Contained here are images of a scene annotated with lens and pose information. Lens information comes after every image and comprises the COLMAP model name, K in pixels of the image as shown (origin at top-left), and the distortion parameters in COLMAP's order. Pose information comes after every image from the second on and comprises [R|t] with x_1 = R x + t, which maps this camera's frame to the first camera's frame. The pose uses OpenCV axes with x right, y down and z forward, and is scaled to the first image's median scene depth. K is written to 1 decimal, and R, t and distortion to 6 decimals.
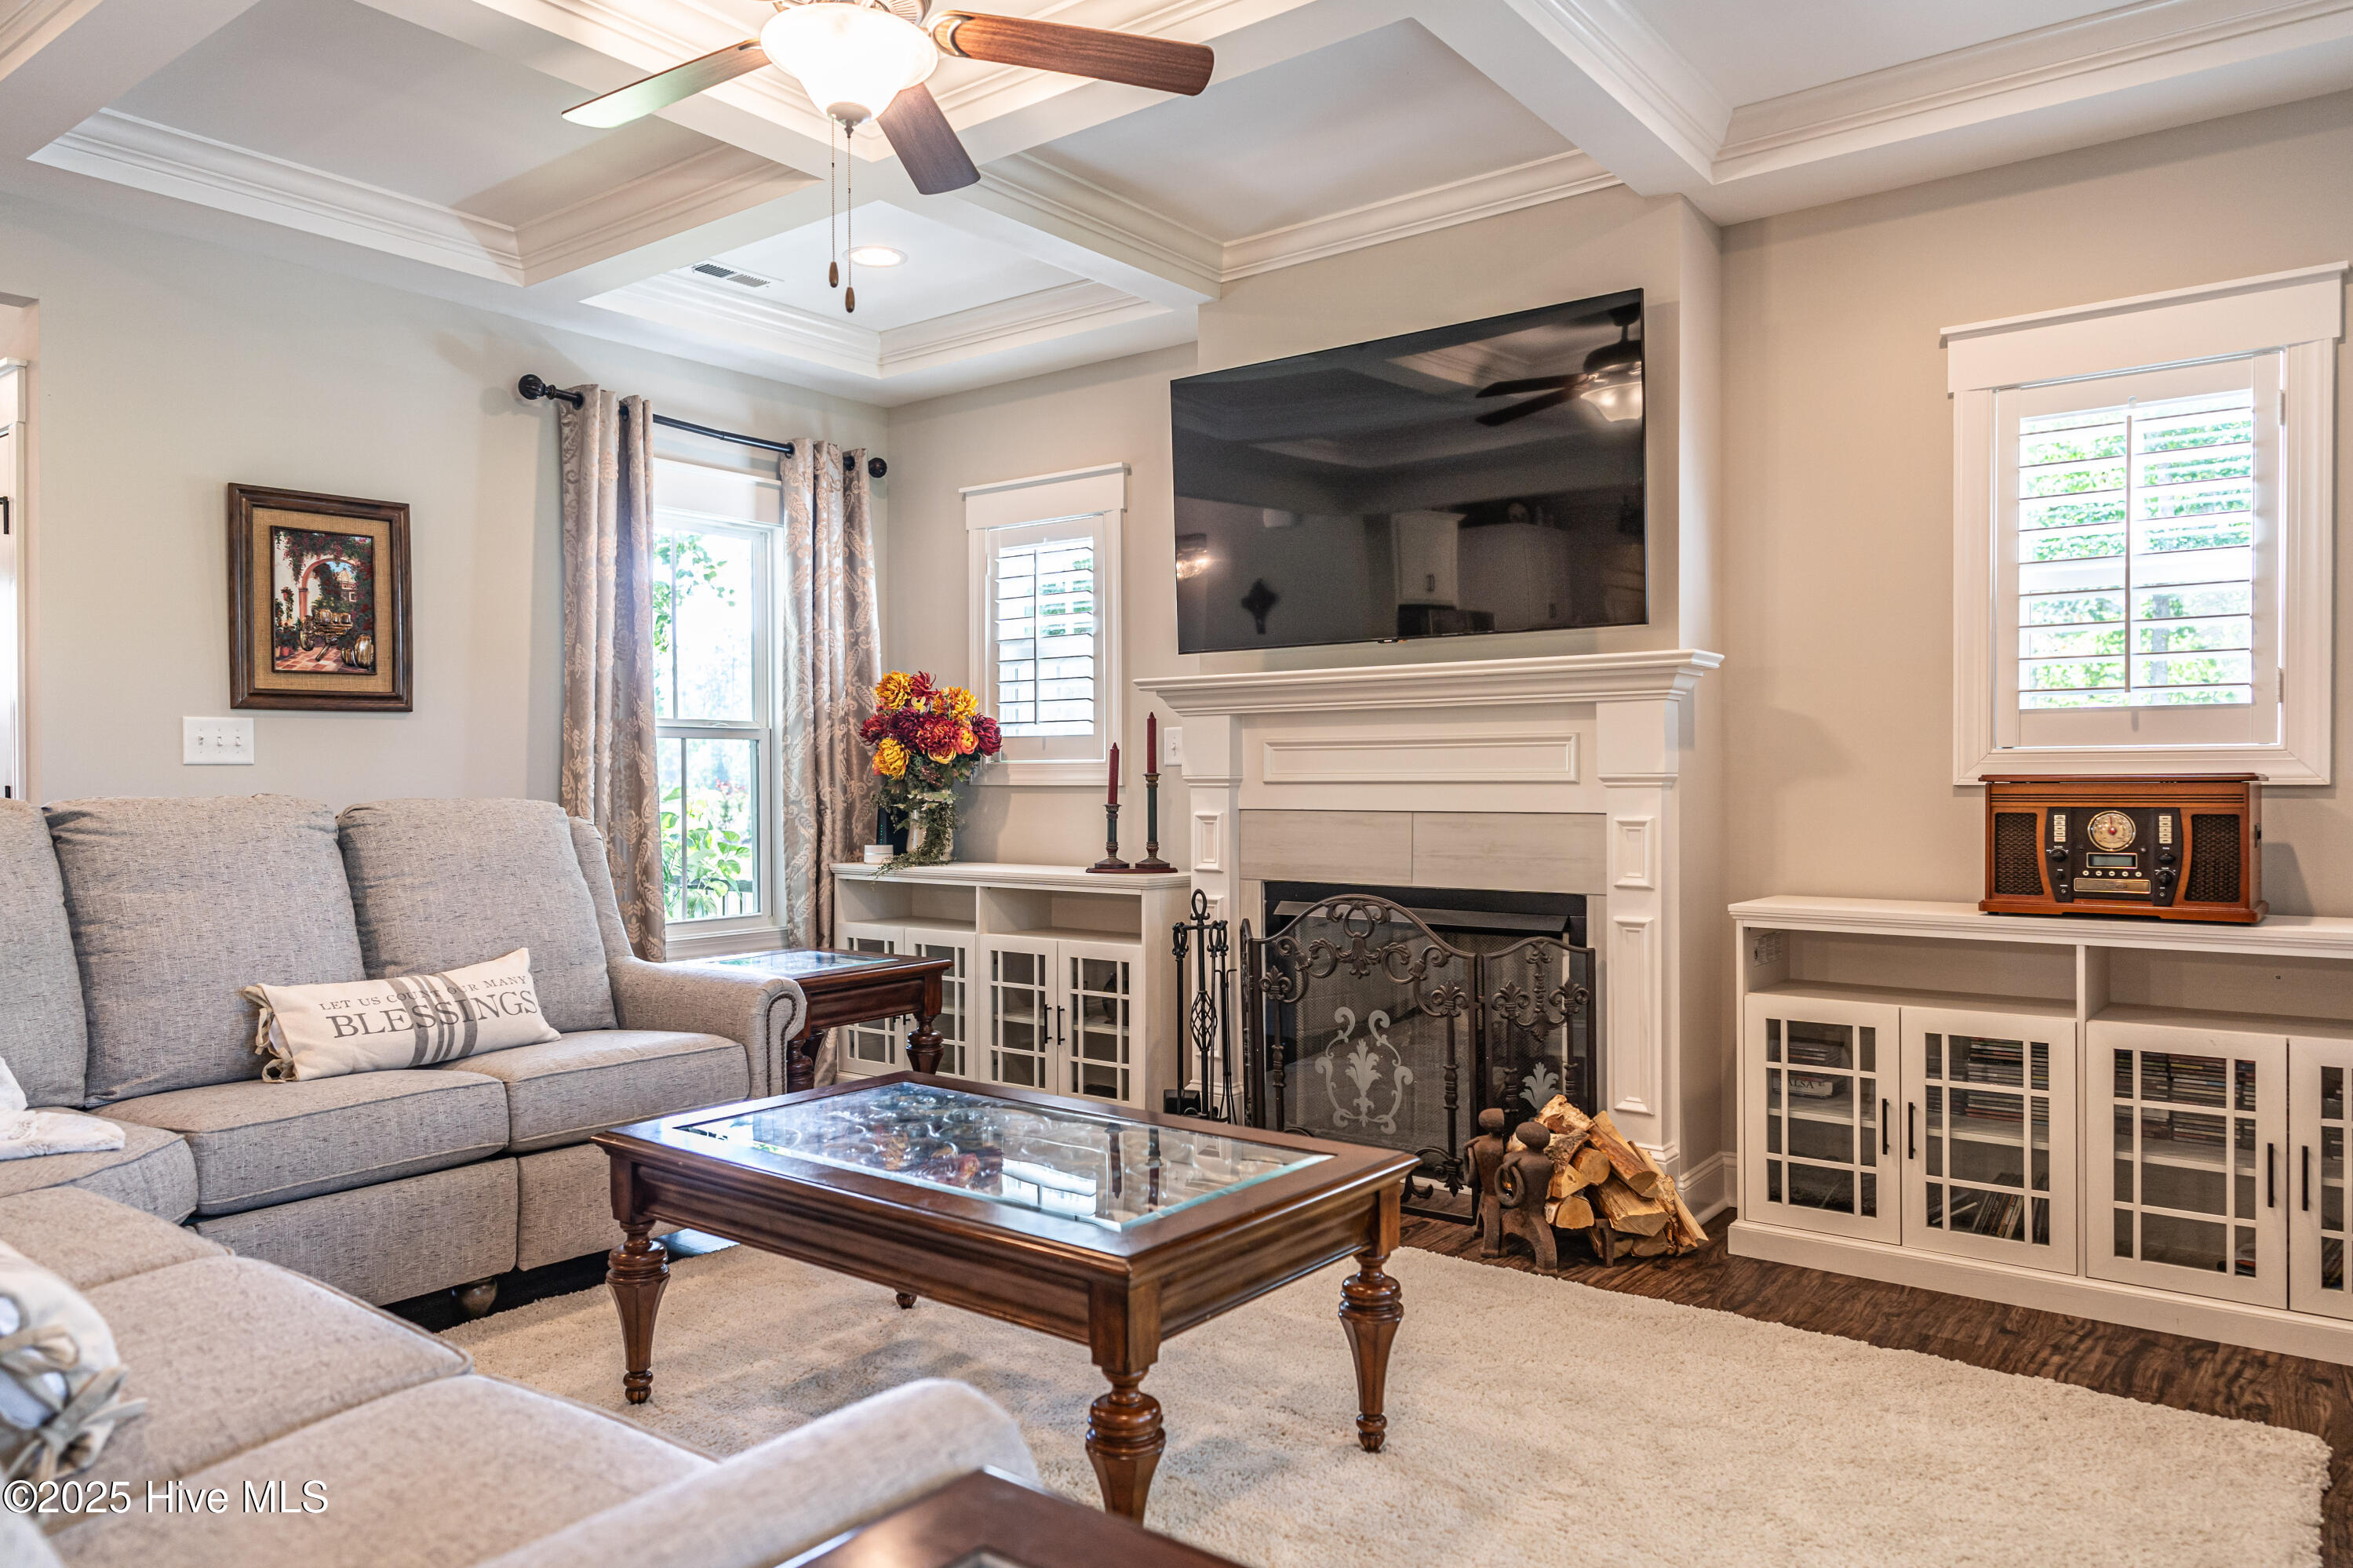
lens RADIAL K [[1566.0, 0, 1174.8], [0, 1566.0, 781.1], [0, 0, 1]] dist [-0.001398, 0.000989]
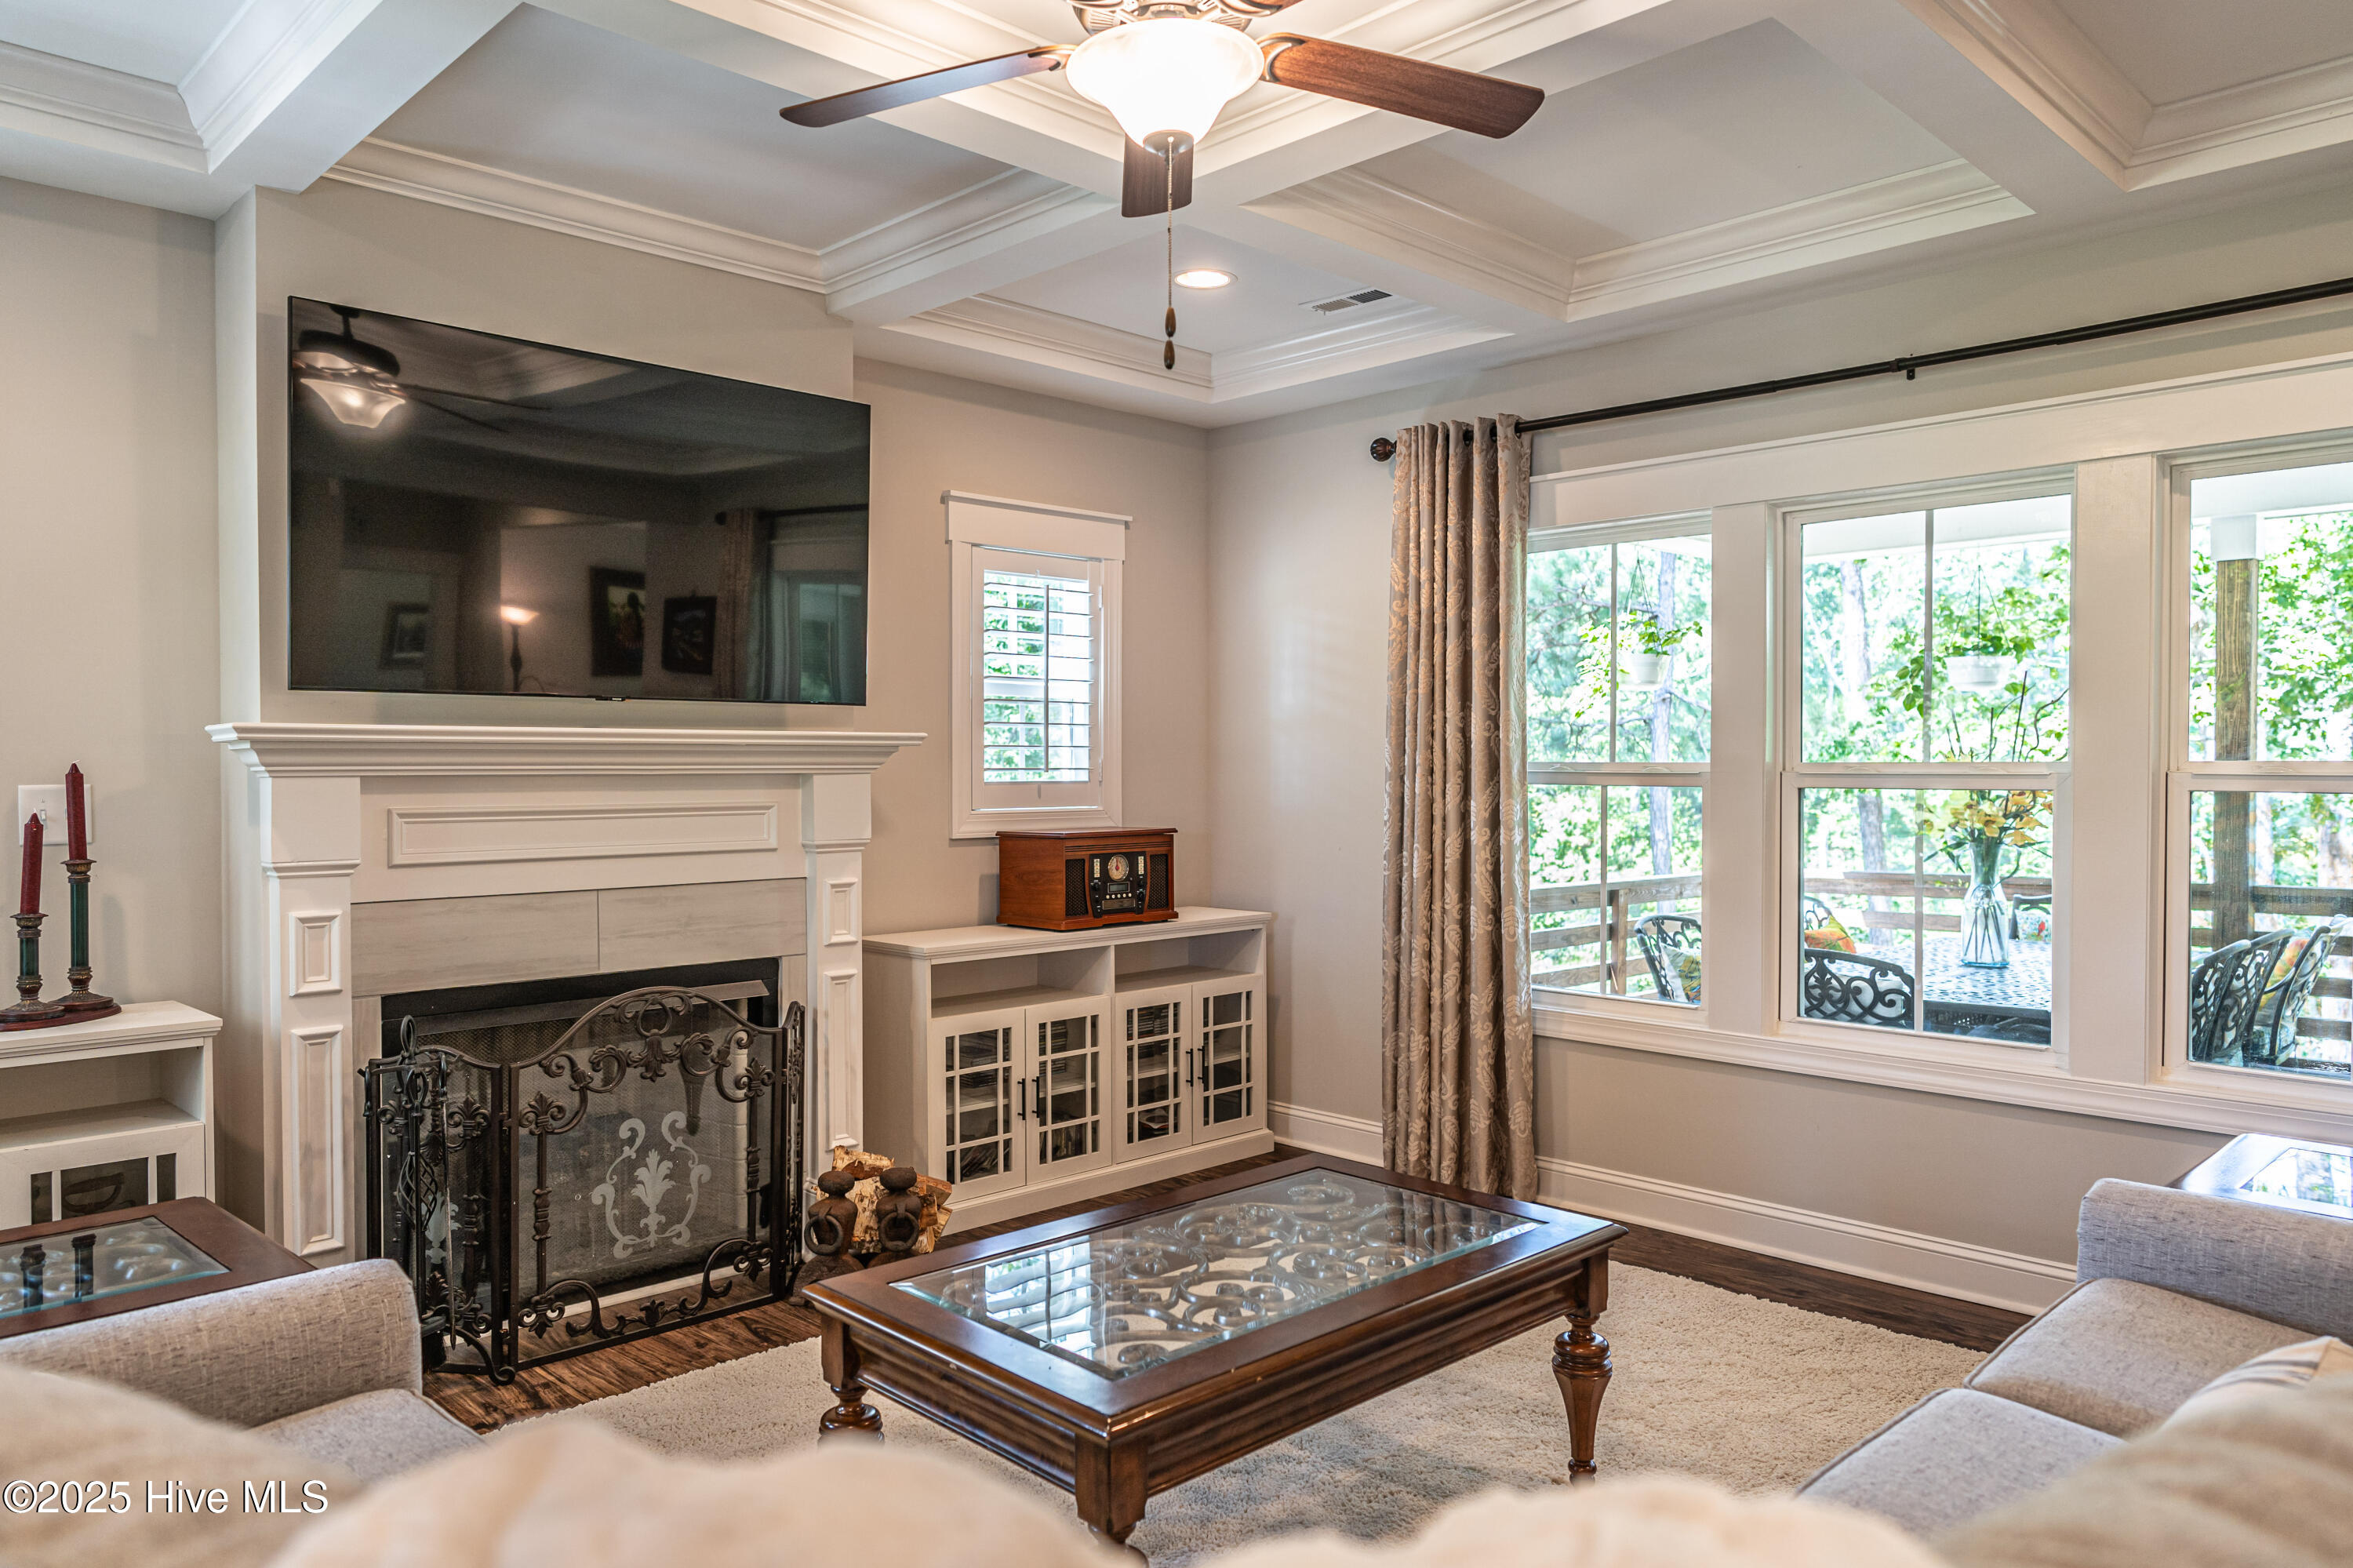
lens RADIAL K [[1566.2, 0, 1177.3], [0, 1566.2, 787.0], [0, 0, 1]] dist [-0.001398, 0.000989]
pose [[0.131064, -0.008464, 0.991338, -0.722475], [0.003180, 0.999962, 0.008117, -0.047458], [-0.991369, 0.002088, 0.131086, 0.586958]]
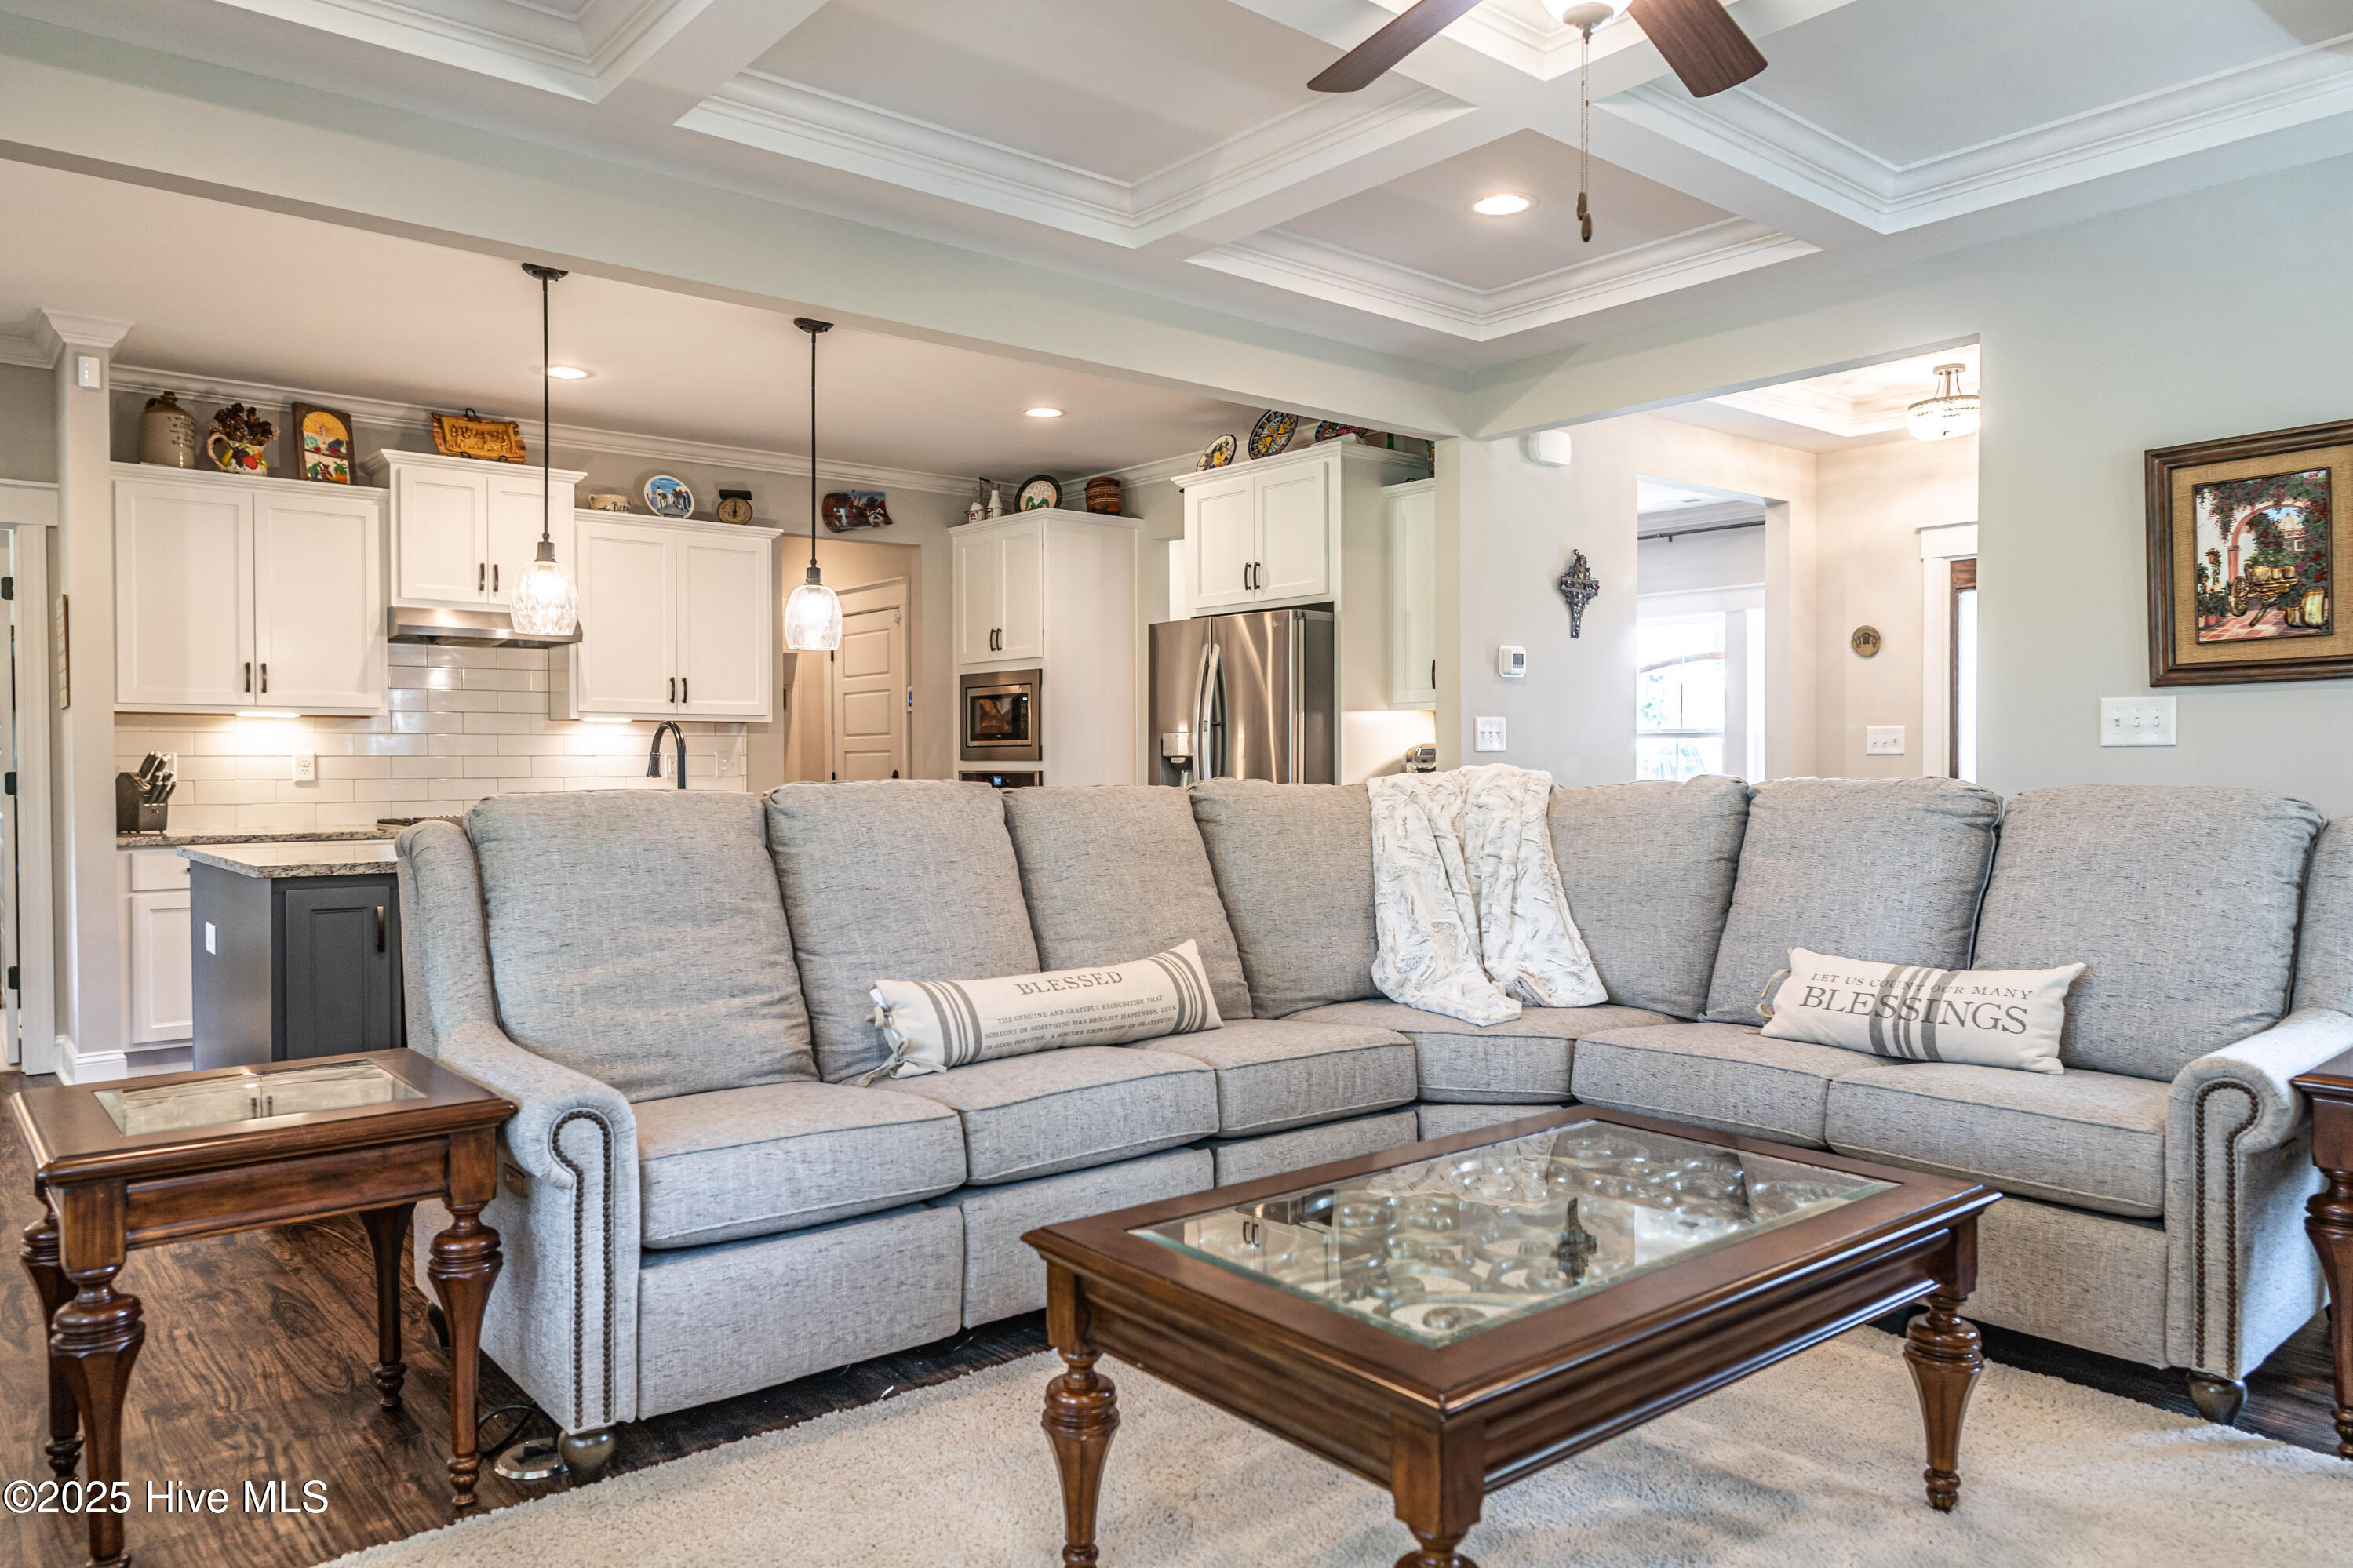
lens RADIAL K [[1566.0, 0, 1159.9], [0, 1566.0, 780.9], [0, 0, 1]] dist [-0.001398, 0.000989]
pose [[-0.213471, 0.018776, -0.976769, 0.463240], [0.001126, 0.999819, 0.018973, -0.007883], [0.976949, 0.002950, -0.213454, 0.620728]]
